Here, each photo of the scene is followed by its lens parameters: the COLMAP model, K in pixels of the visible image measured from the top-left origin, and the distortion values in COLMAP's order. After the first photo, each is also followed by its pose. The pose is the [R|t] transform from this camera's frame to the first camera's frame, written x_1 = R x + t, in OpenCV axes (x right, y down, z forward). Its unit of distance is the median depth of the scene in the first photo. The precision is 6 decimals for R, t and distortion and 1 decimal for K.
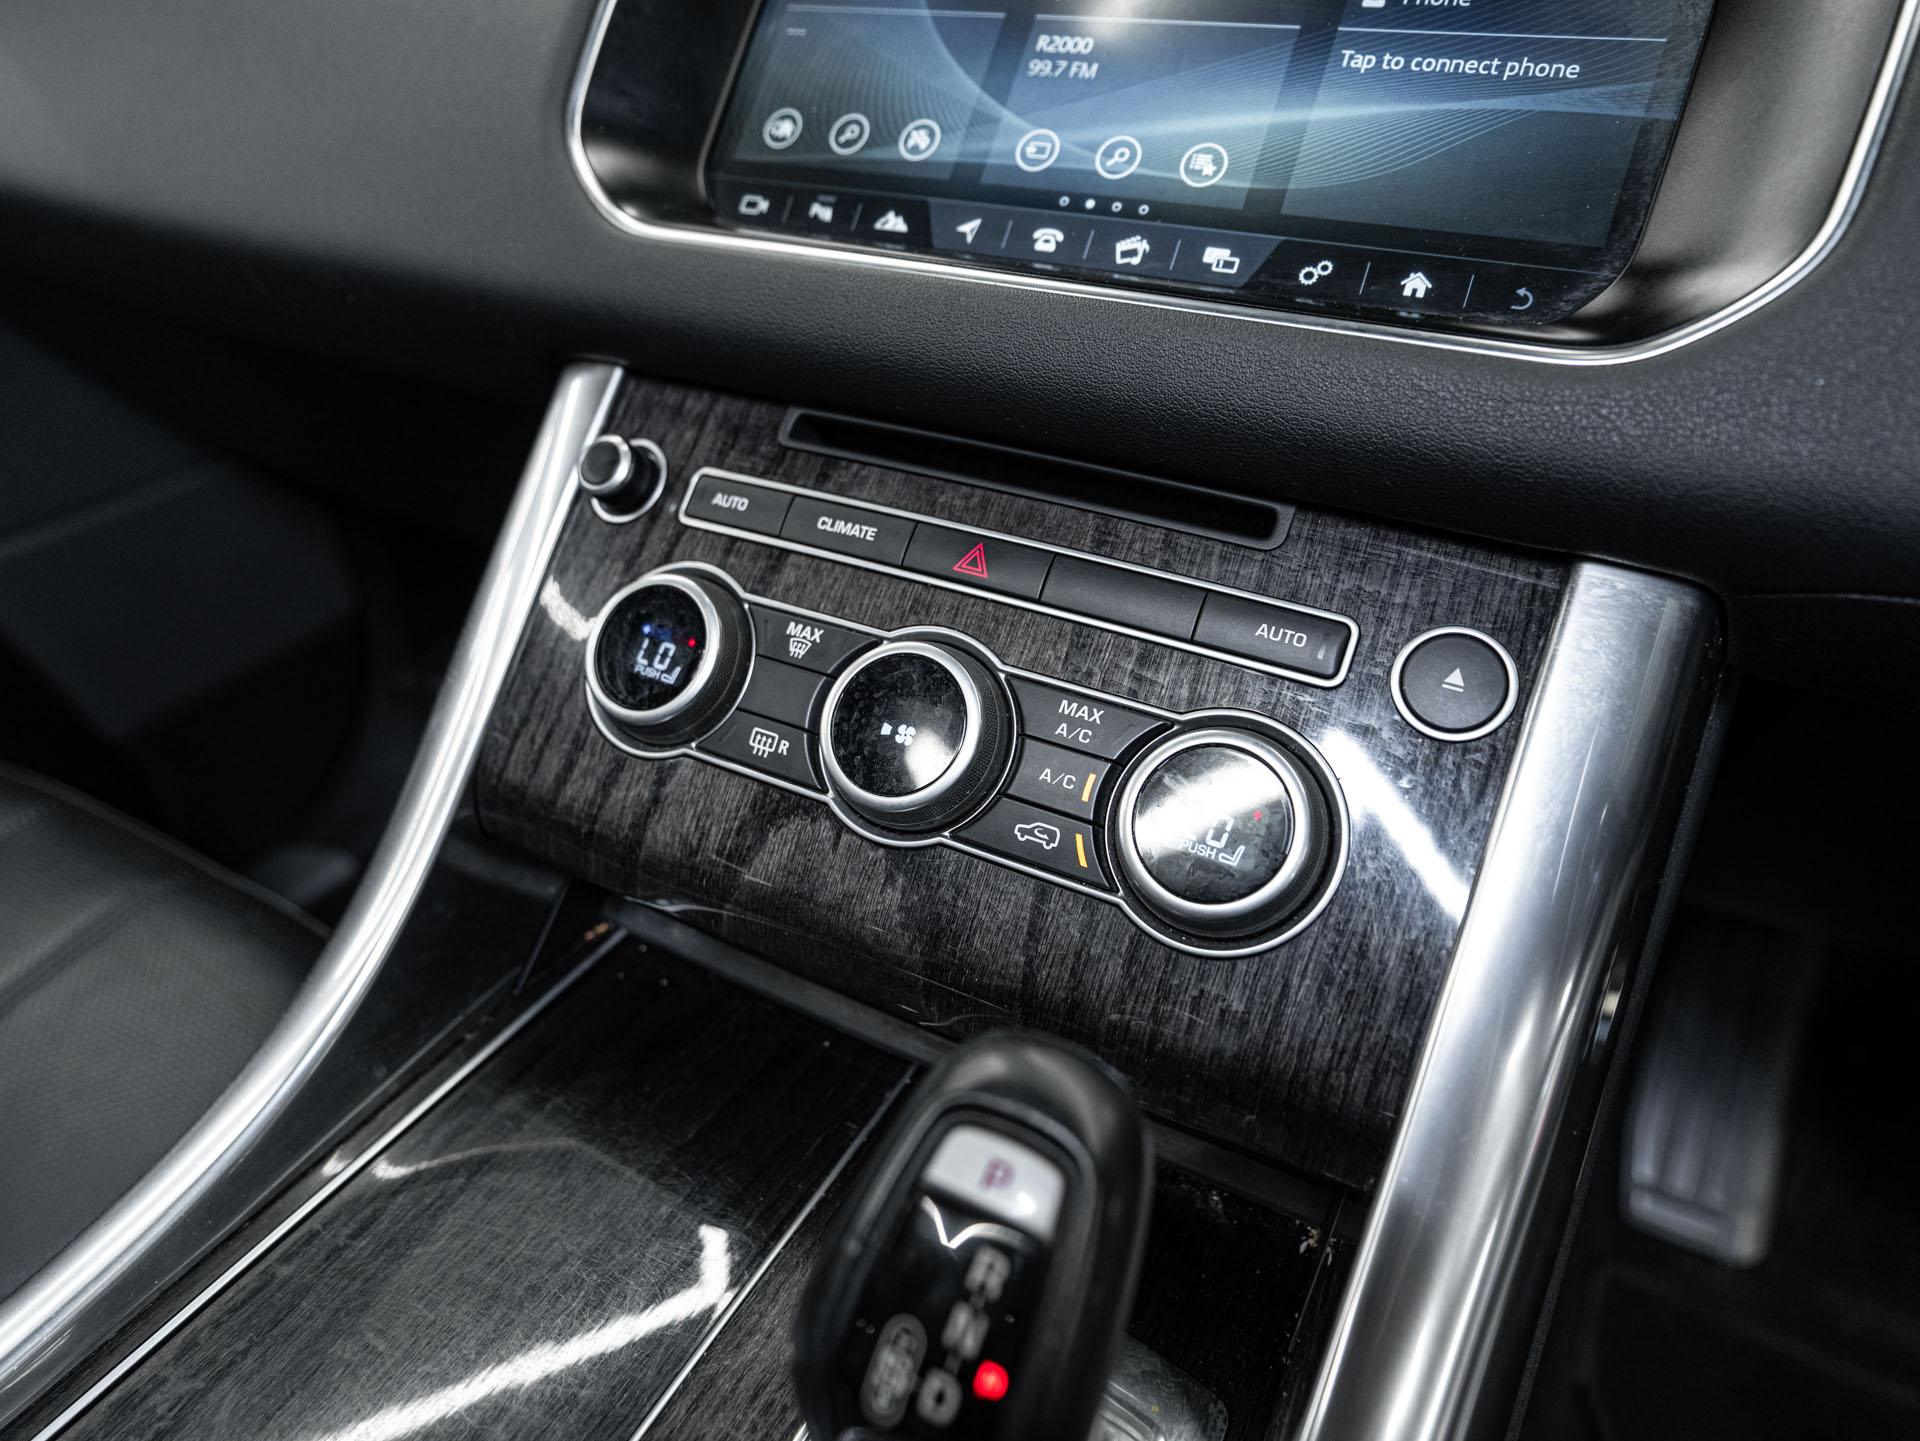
lens RADIAL K [[1252.4, 0, 947.4], [0, 1252.4, 716.6], [0, 0, 1]] dist [-0.057791, 0.066406]
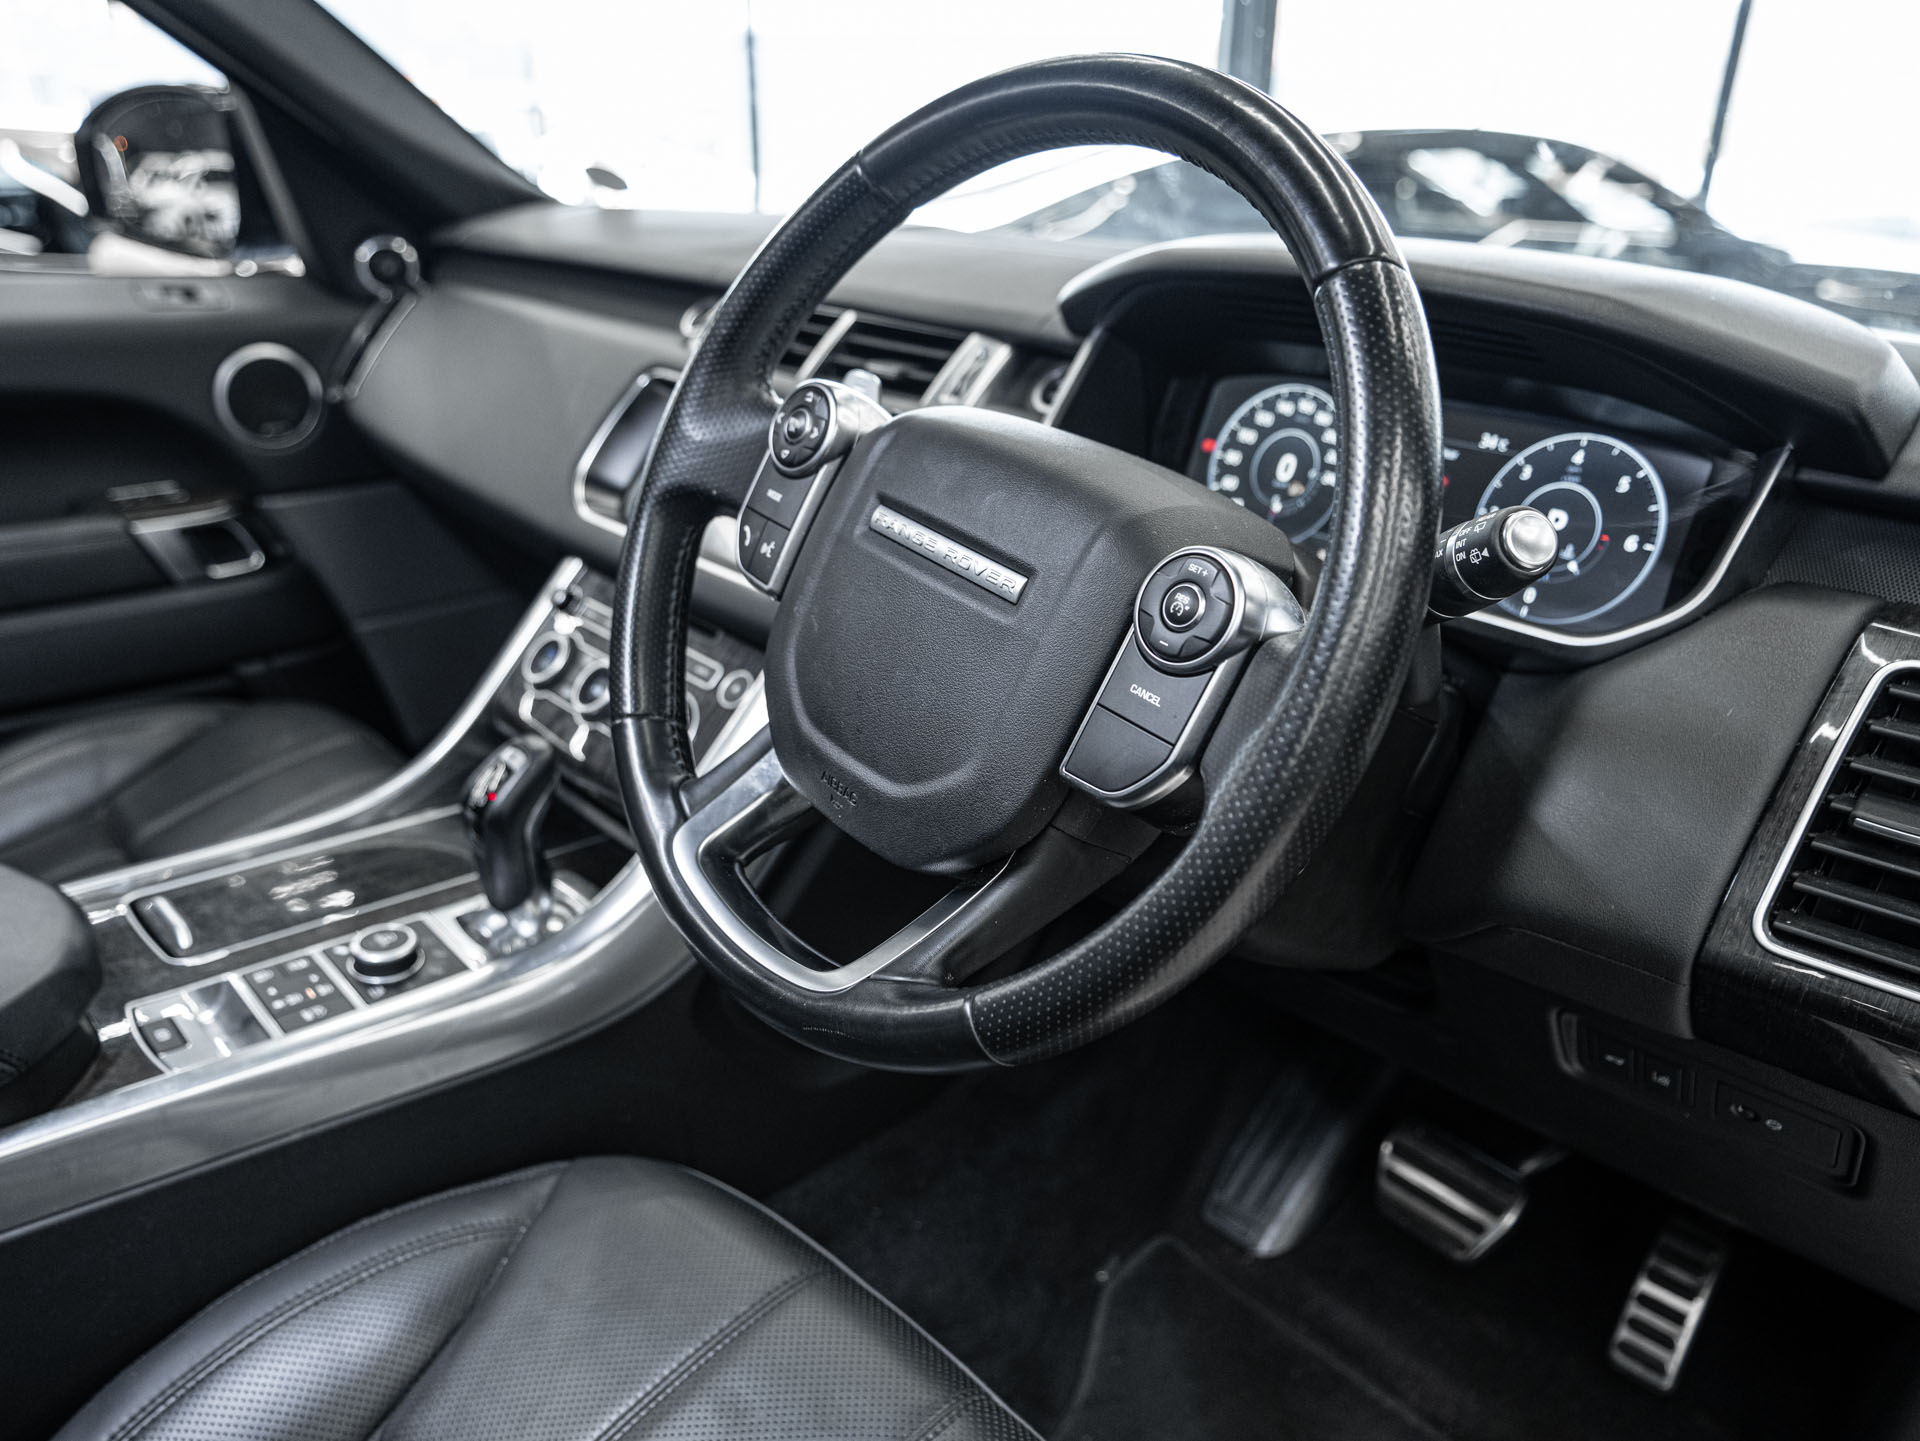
lens RADIAL K [[1414.1, 0, 960.0], [0, 1414.1, 720.5], [0, 0, 1]] dist [-0.026504, 0.058872]
pose [[0.946897, 0.149738, -0.284542, 1.616504], [-0.197716, 0.969020, -0.148019, 0.379294], [0.253563, 0.196417, 0.947168, -1.803002]]
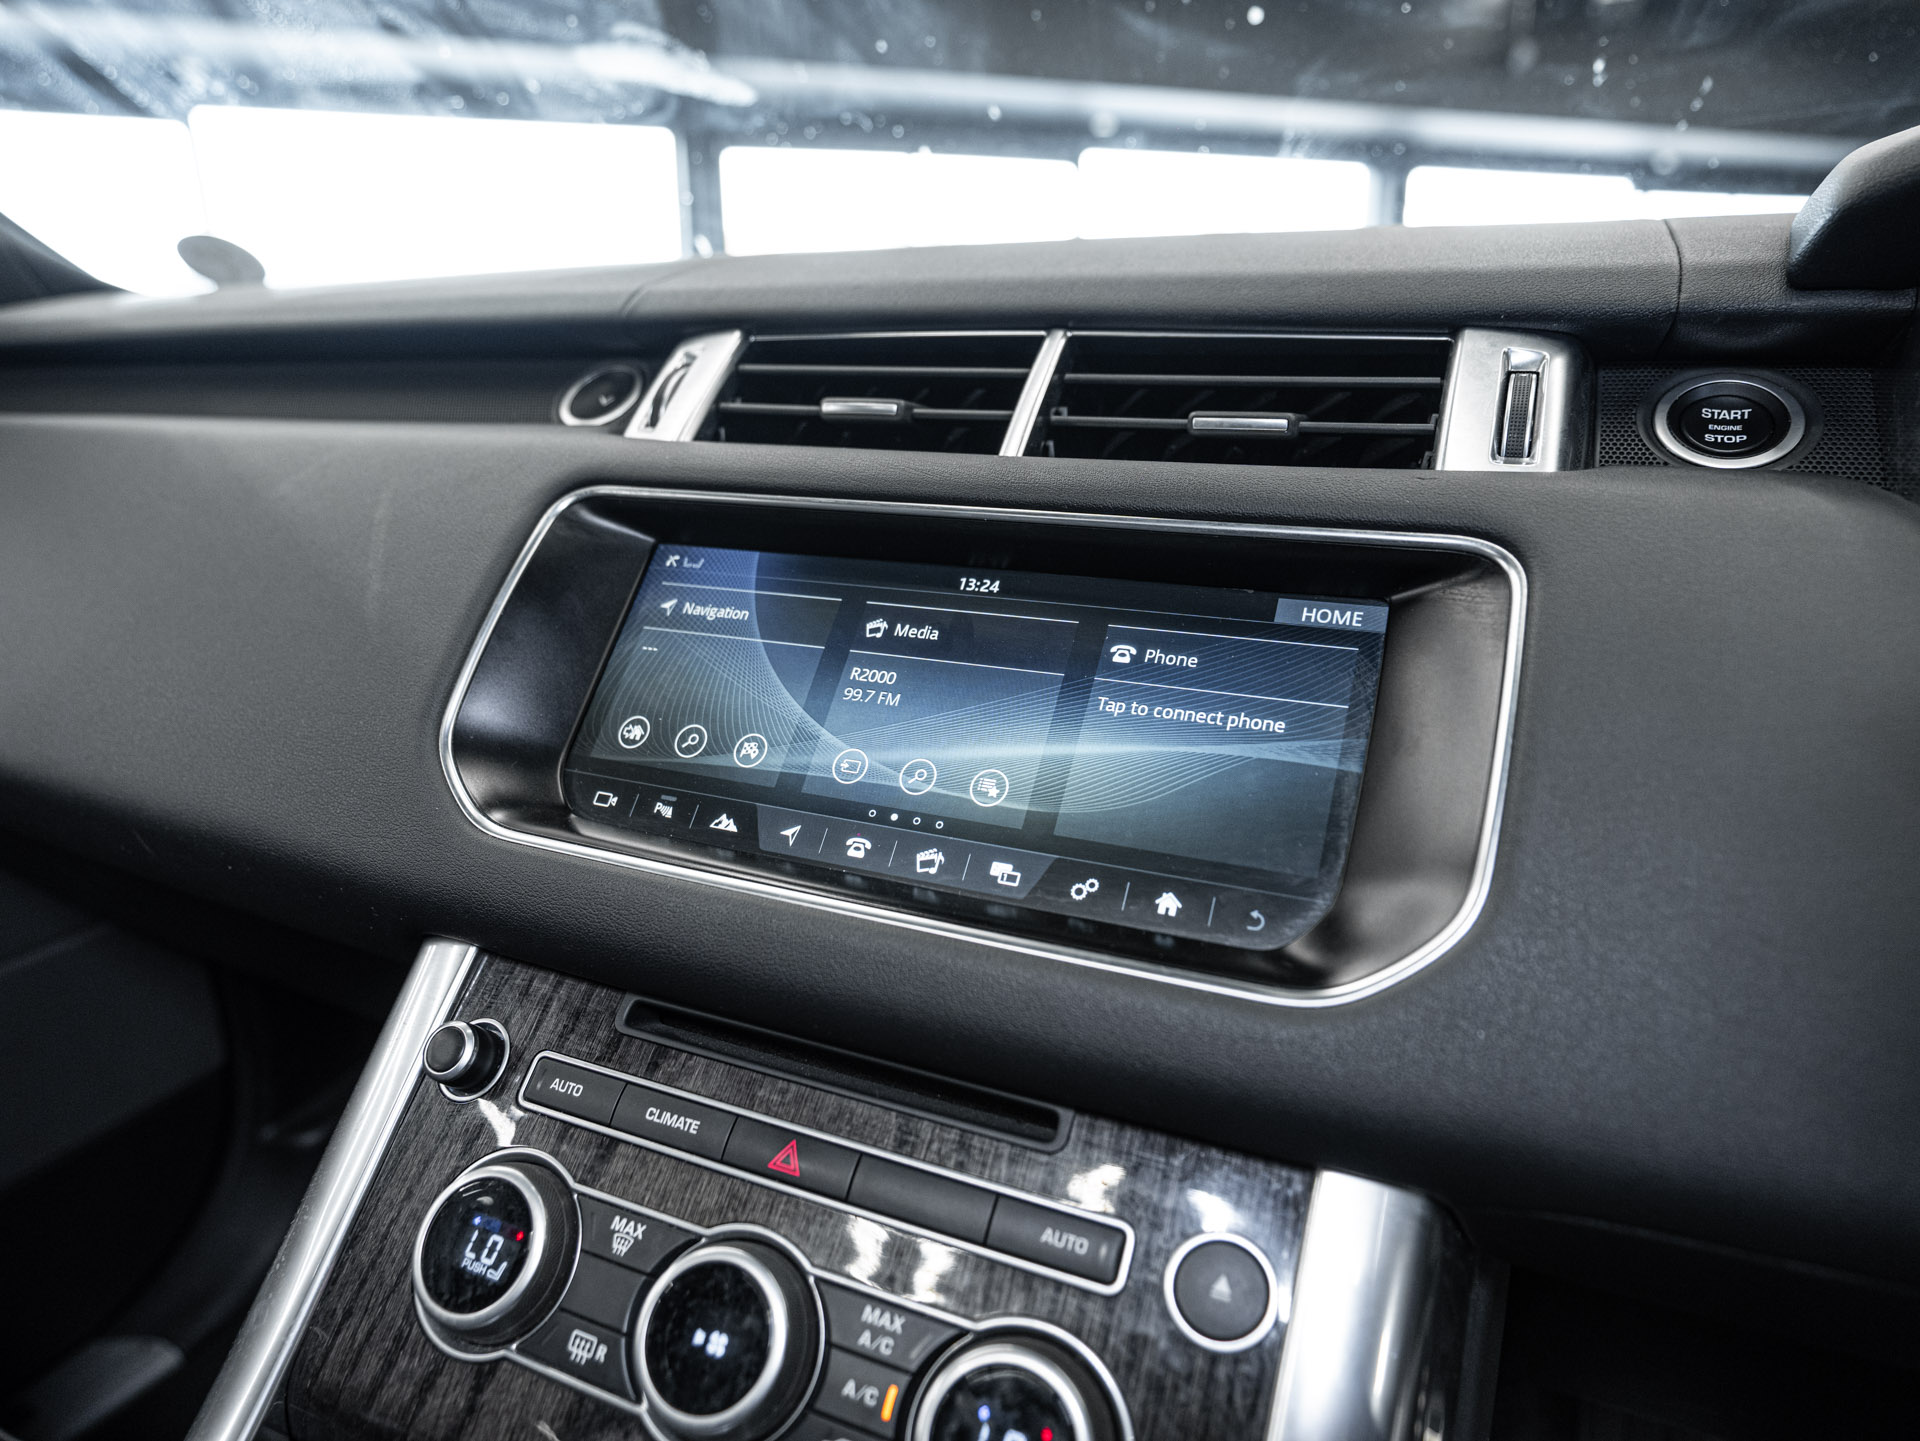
lens RADIAL K [[1252.4, 0, 947.4], [0, 1252.4, 716.6], [0, 0, 1]] dist [-0.057791, 0.066406]
pose [[0.997528, -0.012846, 0.069087, 0.085644], [0.032609, 0.955502, -0.293176, -0.162499], [-0.062246, 0.294704, 0.953559, -0.129587]]
